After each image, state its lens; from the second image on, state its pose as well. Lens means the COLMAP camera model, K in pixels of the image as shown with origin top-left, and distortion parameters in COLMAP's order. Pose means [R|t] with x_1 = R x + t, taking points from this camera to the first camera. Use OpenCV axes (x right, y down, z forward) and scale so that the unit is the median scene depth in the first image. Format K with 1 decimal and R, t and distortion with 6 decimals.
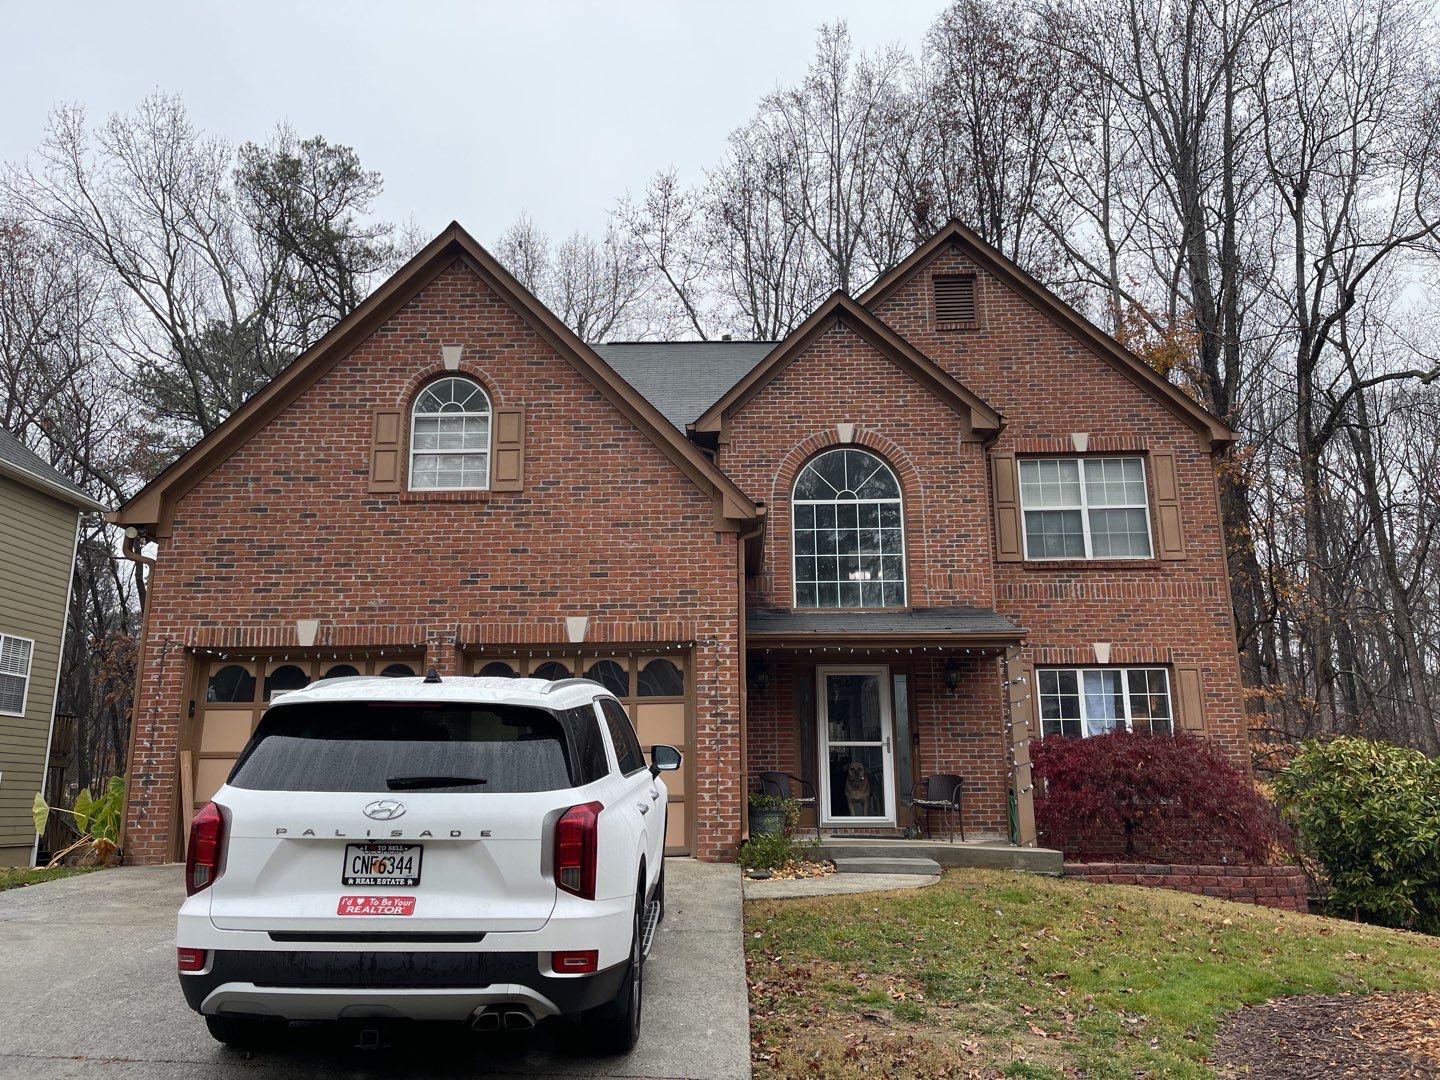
lens RADIAL K [[1067.3, 0, 721.3], [0, 1067.3, 547.7], [0, 0, 1]] dist [0.122538, -0.206241]
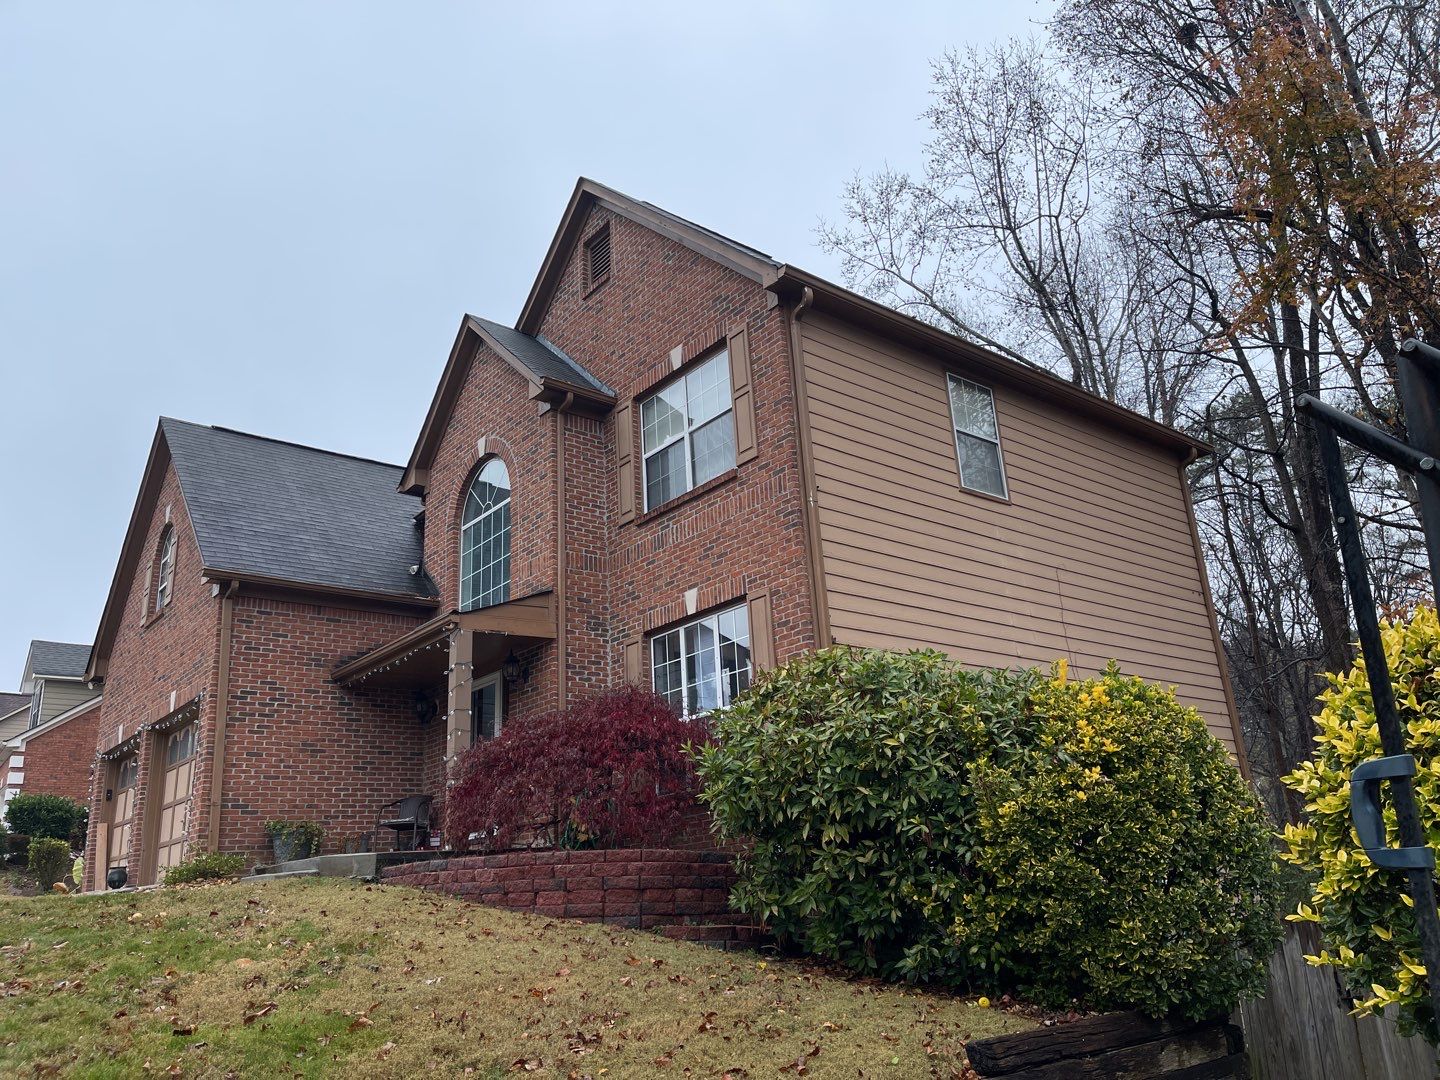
lens RADIAL K [[1067.3, 0, 721.3], [0, 1067.3, 547.7], [0, 0, 1]] dist [0.122538, -0.206241]
pose [[0.650779, -0.265258, -0.711424, 0.914459], [0.223996, 0.962359, -0.153919, 0.180098], [0.725474, -0.059189, 0.685700, 0.455155]]
